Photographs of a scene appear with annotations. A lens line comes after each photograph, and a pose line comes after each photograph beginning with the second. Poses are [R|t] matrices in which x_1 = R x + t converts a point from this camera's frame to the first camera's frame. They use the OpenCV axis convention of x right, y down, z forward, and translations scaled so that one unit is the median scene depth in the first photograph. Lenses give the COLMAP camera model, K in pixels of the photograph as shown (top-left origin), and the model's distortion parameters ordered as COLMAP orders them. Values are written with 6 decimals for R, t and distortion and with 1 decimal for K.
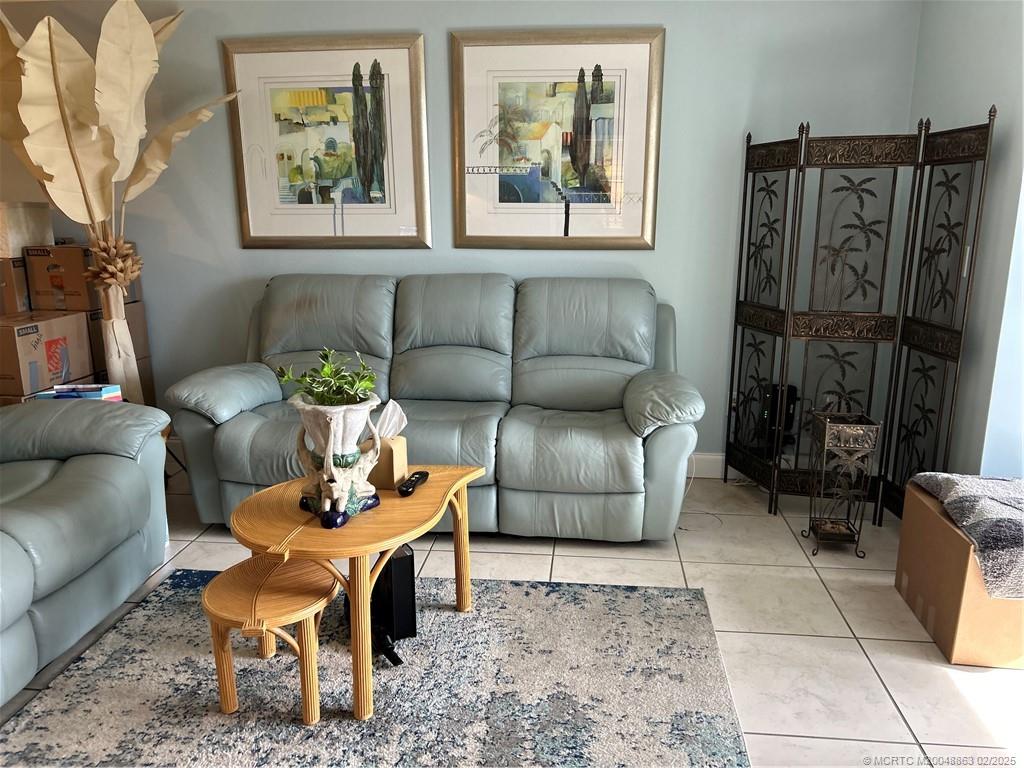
lens RADIAL K [[772.2, 0, 512.0], [0, 772.2, 384.0], [0, 0, 1]] dist [0.057372, -0.060970]
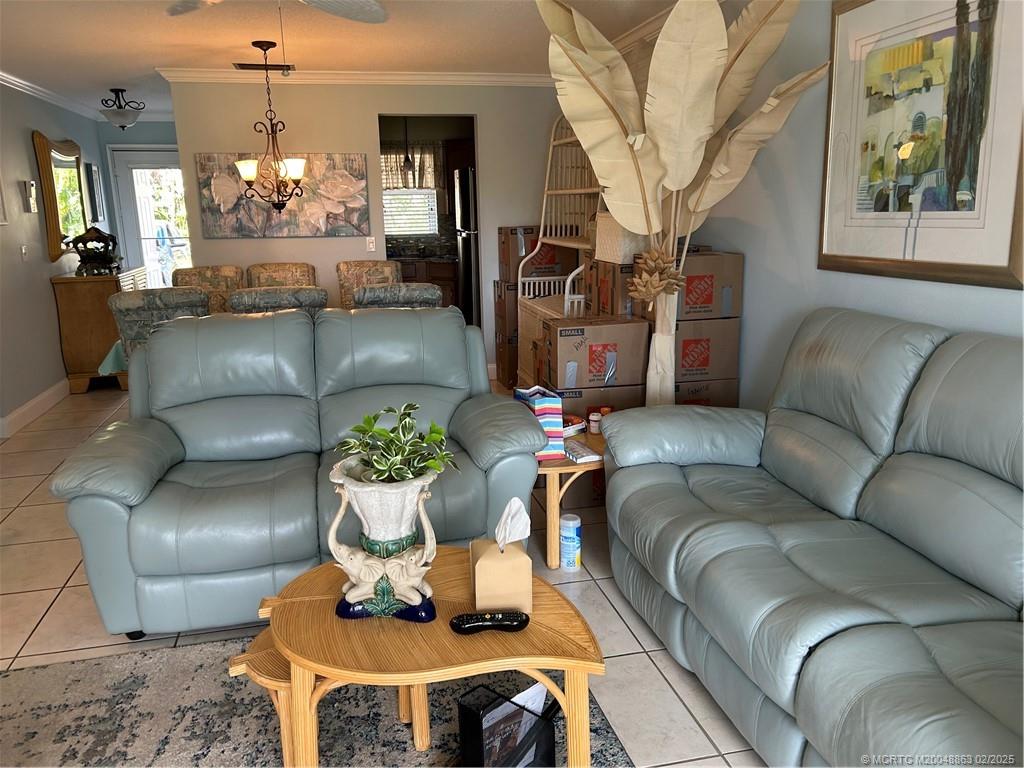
lens RADIAL K [[772.2, 0, 512.0], [0, 772.2, 384.0], [0, 0, 1]] dist [0.057372, -0.060970]
pose [[0.335747, 0.208945, -0.918486, 0.308455], [-0.197176, 0.969075, 0.148377, -0.122958], [0.921084, 0.131286, 0.366563, 0.467732]]
